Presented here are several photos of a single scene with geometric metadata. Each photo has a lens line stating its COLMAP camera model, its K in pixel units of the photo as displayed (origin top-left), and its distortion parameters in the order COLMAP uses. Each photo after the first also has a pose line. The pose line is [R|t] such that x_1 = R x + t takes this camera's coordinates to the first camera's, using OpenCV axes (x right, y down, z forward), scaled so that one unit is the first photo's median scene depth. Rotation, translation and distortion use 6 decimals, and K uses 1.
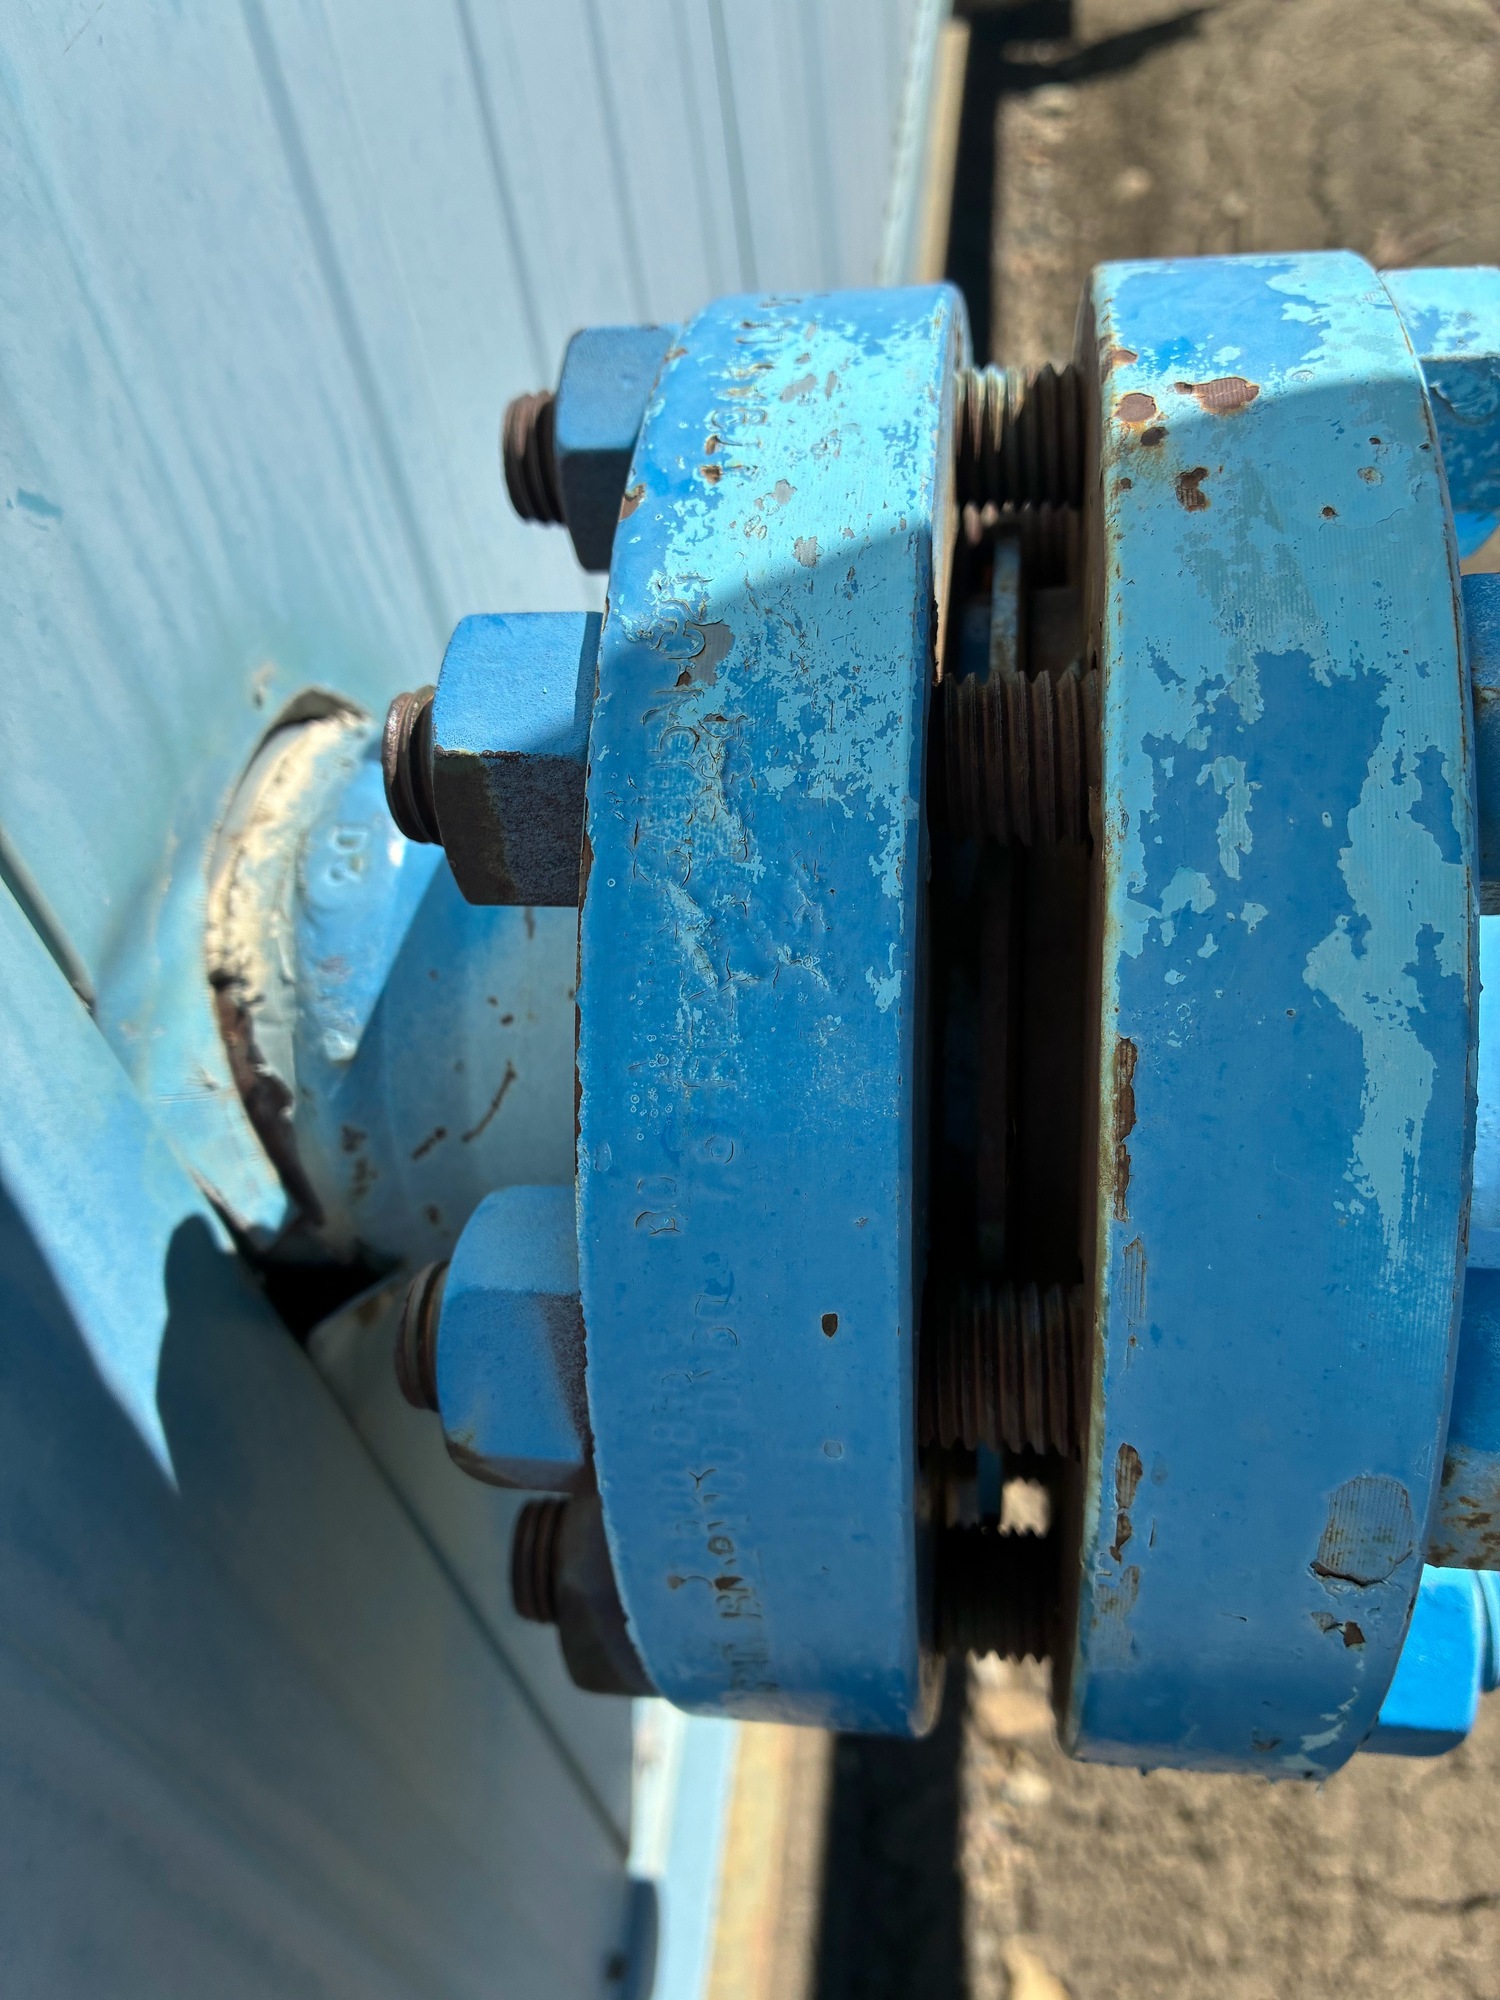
lens RADIAL K [[1511.9, 0, 754.9], [0, 1511.9, 997.6], [0, 0, 1]] dist [0.064584, -0.084777]
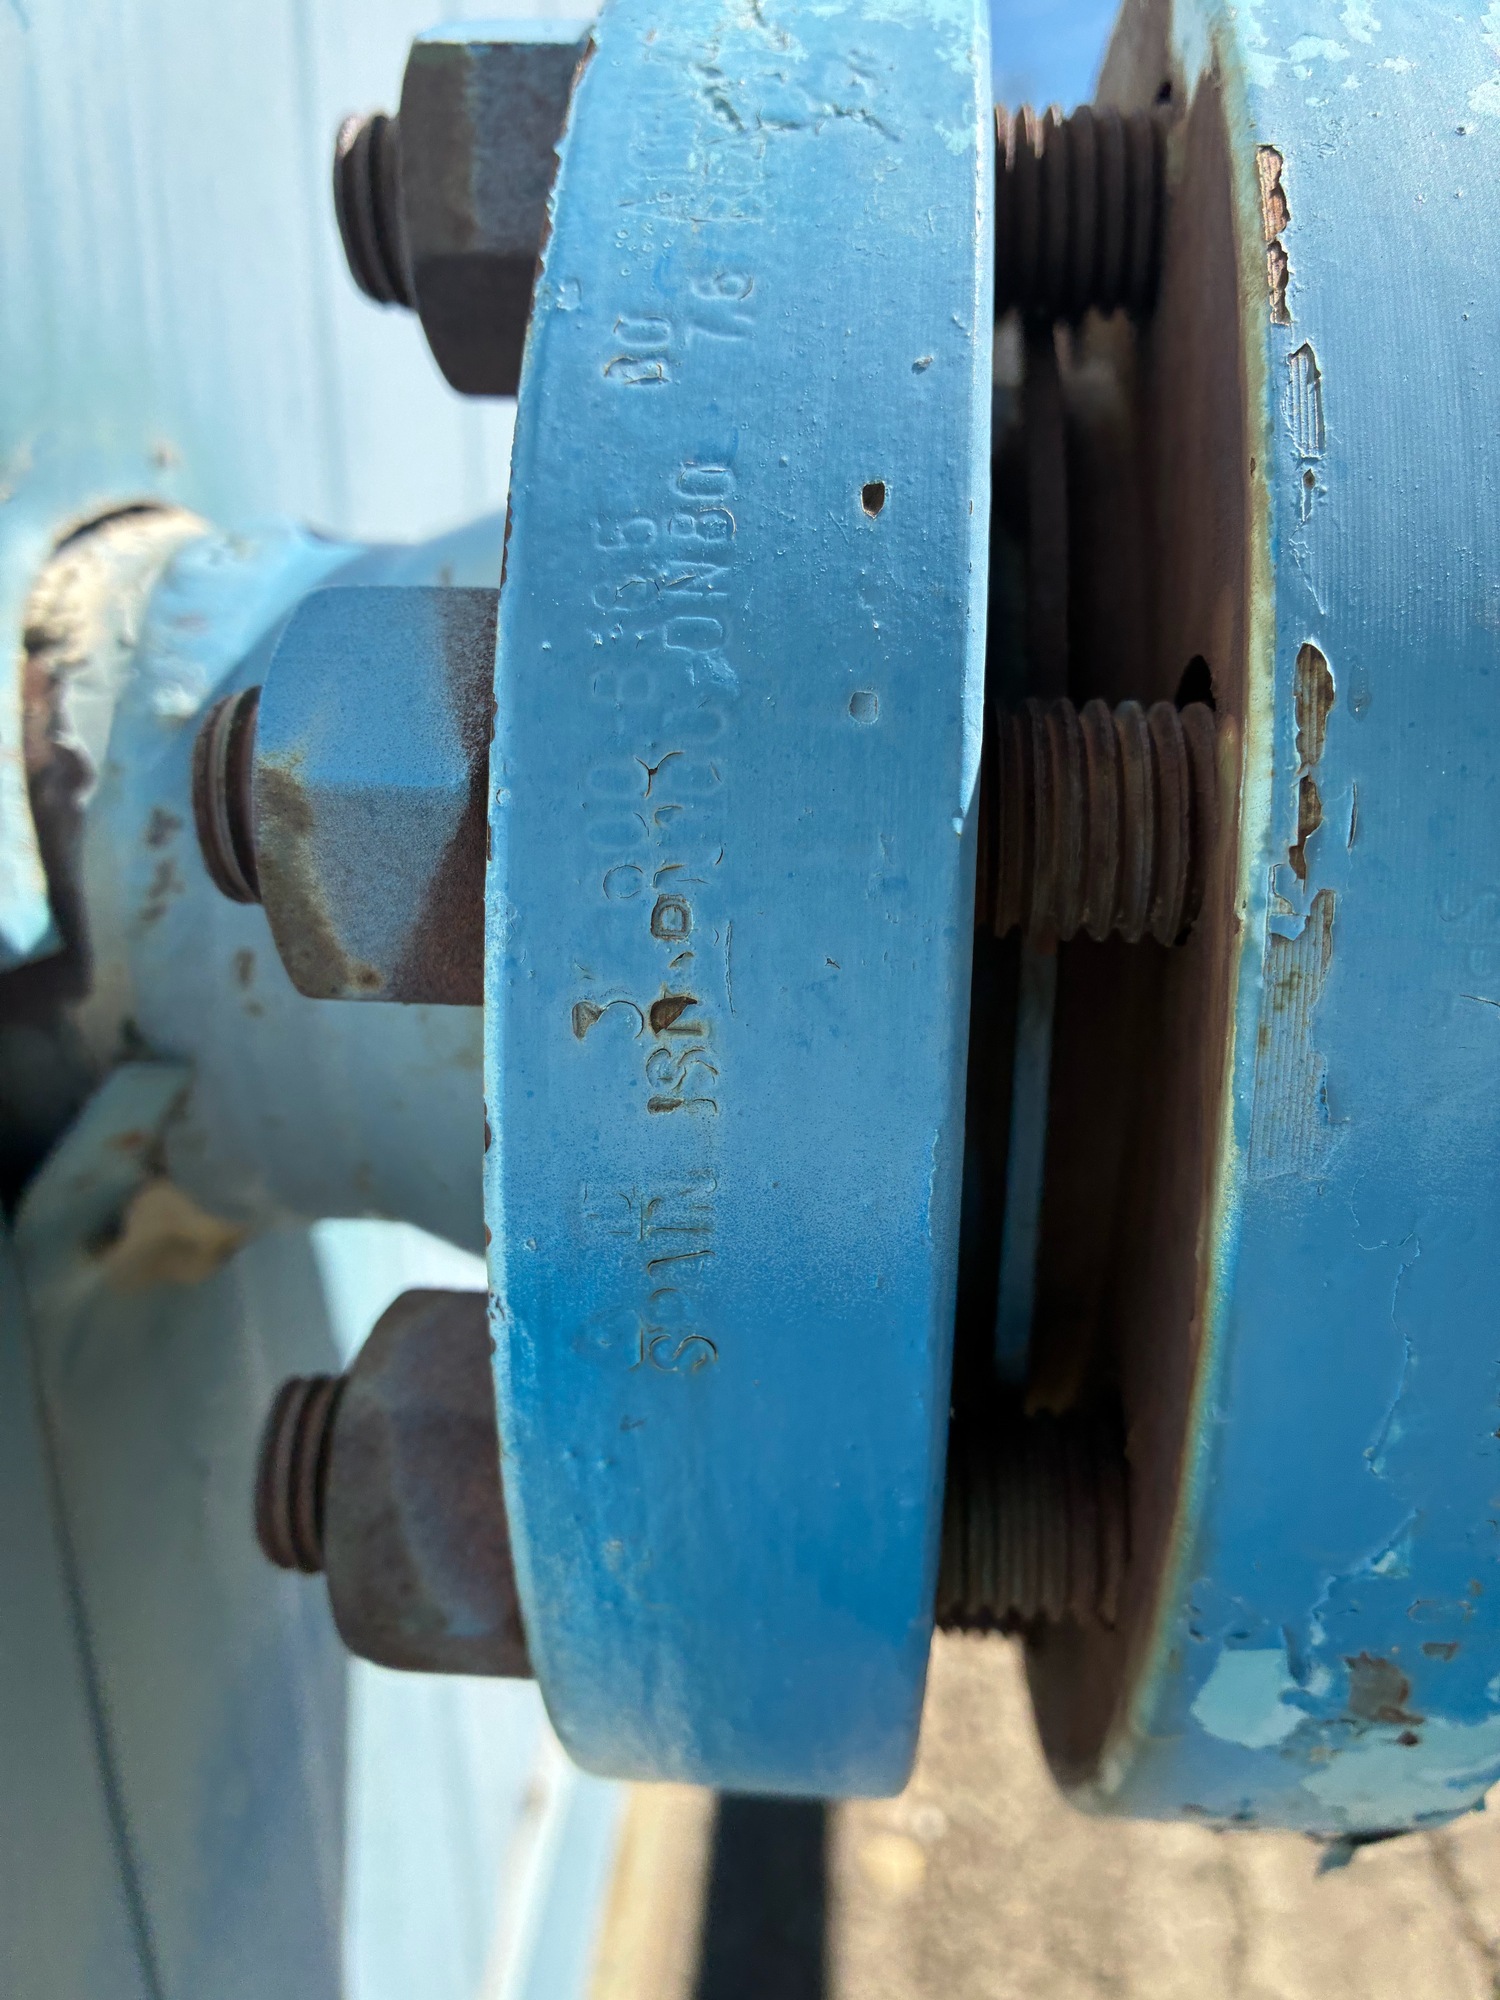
lens RADIAL K [[1511.9, 0, 757.8], [0, 1511.9, 1002.5], [0, 0, 1]] dist [0.064584, -0.084777]
pose [[0.991717, 0.098231, 0.082759, -0.036111], [-0.047401, 0.878717, -0.474984, 0.704955], [-0.119380, 0.467127, 0.876094, 0.470405]]
